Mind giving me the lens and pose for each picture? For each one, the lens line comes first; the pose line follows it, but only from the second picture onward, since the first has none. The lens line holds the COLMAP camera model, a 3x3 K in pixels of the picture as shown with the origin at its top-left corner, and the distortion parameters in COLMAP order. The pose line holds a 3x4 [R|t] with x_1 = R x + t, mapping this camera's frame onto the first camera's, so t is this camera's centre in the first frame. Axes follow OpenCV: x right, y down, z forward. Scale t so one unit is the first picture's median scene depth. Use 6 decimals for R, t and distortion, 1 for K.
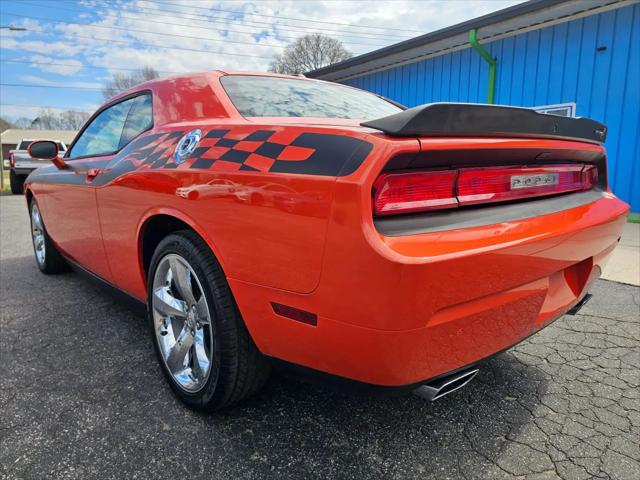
lens RADIAL K [[453.0, 0, 317.4], [0, 453.0, 247.6], [0, 0, 1]] dist [0.007354, -0.003411]
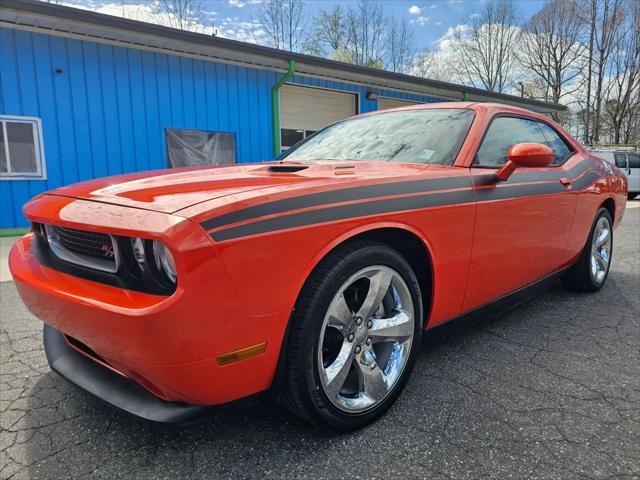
lens RADIAL K [[473.7, 0, 314.5], [0, 473.7, 240.9], [0, 0, 1]] dist [0.008256, -0.006231]
pose [[-0.088051, -0.120574, 0.988792, -0.189281], [0.184145, 0.973568, 0.135116, -0.033302], [-0.978947, 0.193978, -0.063521, 0.195277]]
